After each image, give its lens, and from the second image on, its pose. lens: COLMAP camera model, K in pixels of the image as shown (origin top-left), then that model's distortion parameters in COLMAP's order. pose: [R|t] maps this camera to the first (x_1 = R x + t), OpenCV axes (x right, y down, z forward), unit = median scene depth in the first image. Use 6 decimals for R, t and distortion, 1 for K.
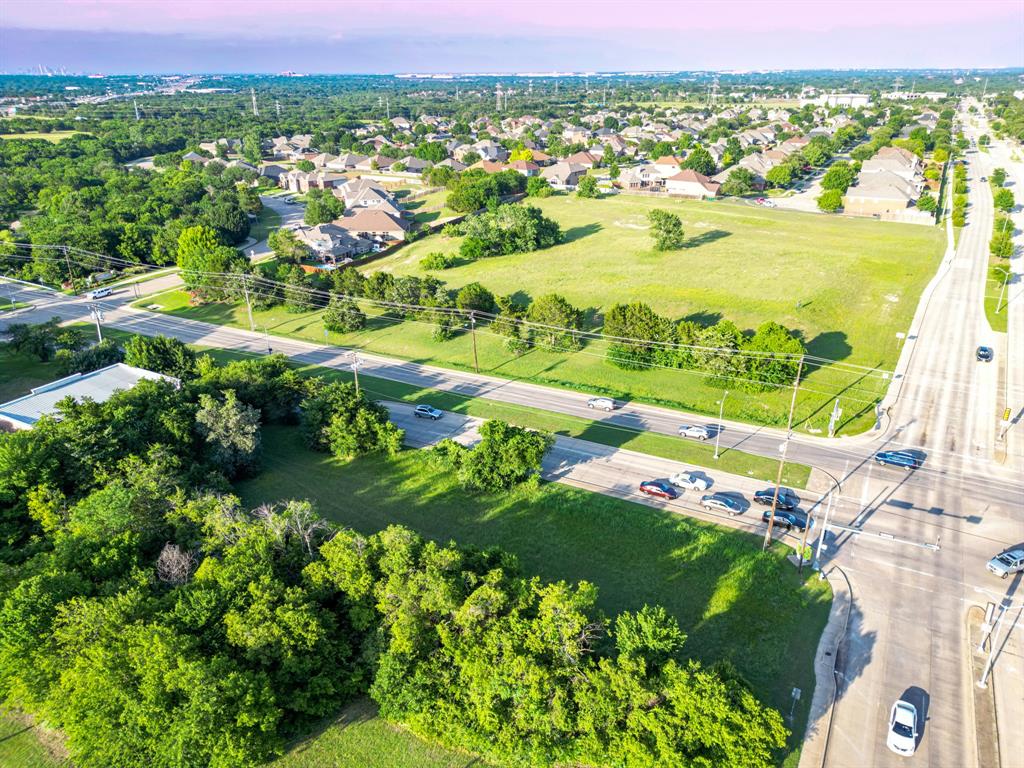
lens RADIAL K [[716.1, 0, 505.0], [0, 716.1, 391.1], [0, 0, 1]] dist [0.064856, -0.063887]
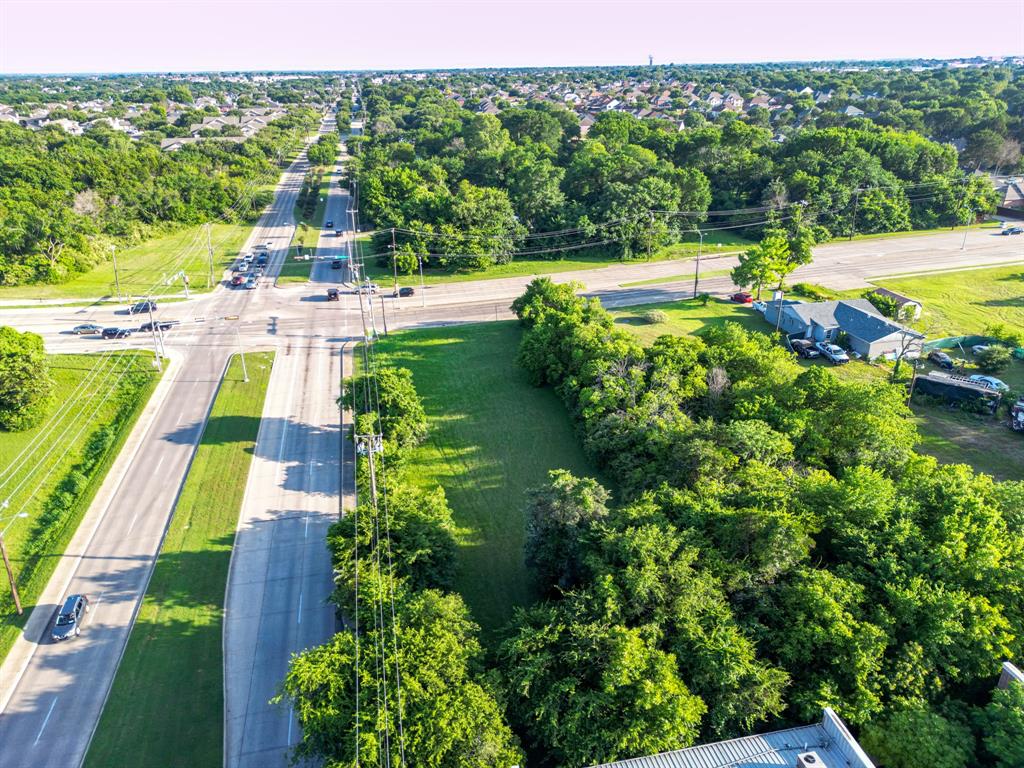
lens RADIAL K [[716.1, 0, 511.3], [0, 716.1, 387.8], [0, 0, 1]] dist [0.064856, -0.063887]
pose [[-0.649085, -0.293739, 0.701717, -0.471817], [0.327446, 0.724728, 0.606257, -0.277986], [-0.686635, 0.623287, -0.374226, 0.735640]]
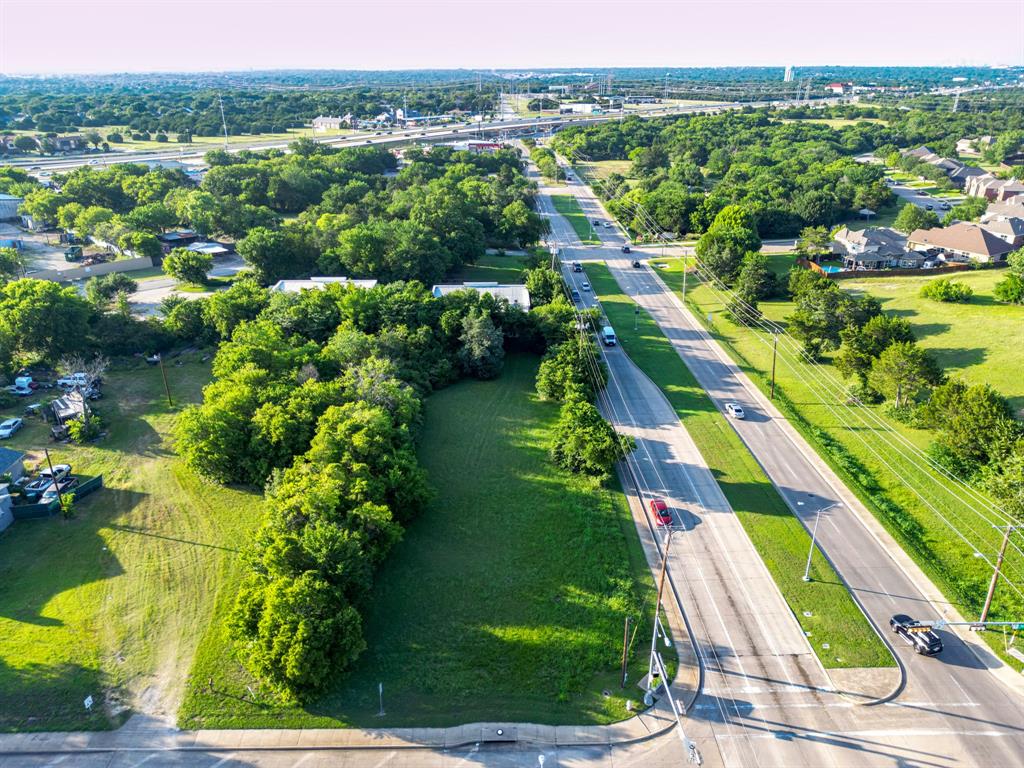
lens RADIAL K [[716.1, 0, 509.7], [0, 716.1, 382.5], [0, 0, 1]] dist [0.064856, -0.063887]
pose [[0.499294, 0.351371, -0.791987, 0.428546], [-0.351015, 0.917737, 0.185870, -0.082108], [0.792145, 0.185196, 0.581557, 0.184194]]
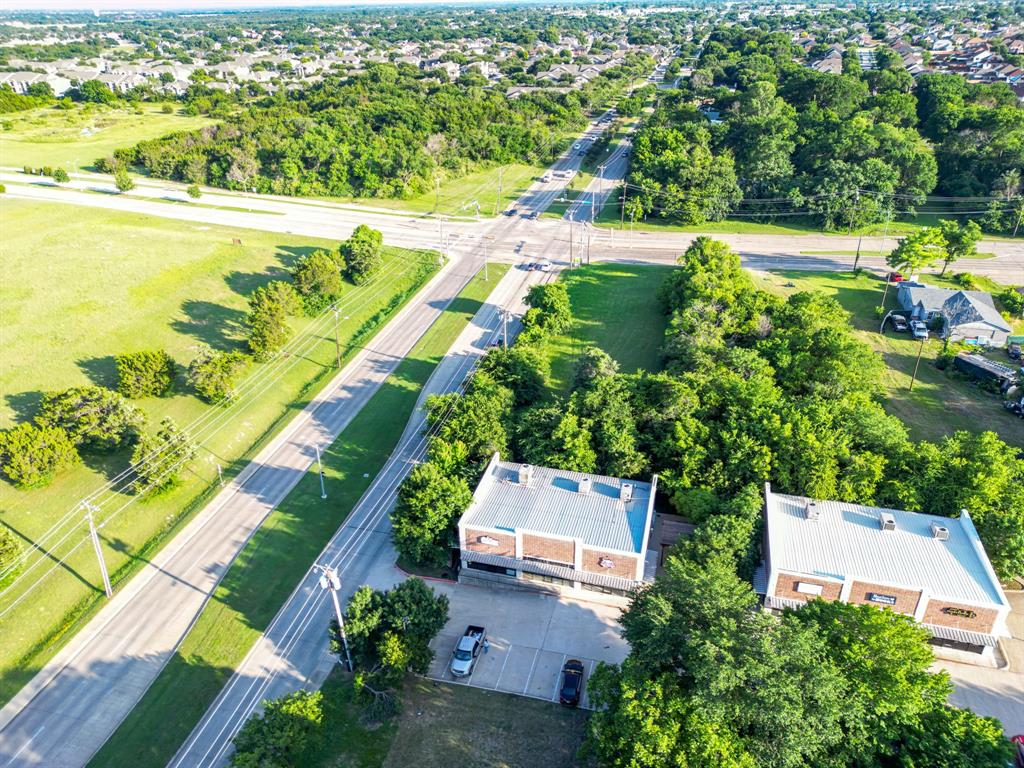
lens RADIAL K [[716.1, 0, 510.0], [0, 716.1, 384.0], [0, 0, 1]] dist [0.064856, -0.063887]
pose [[-0.235282, -0.446927, 0.863075, -0.812894], [0.412541, 0.758119, 0.505040, -0.349918], [-0.880030, 0.474881, 0.006004, 0.682255]]
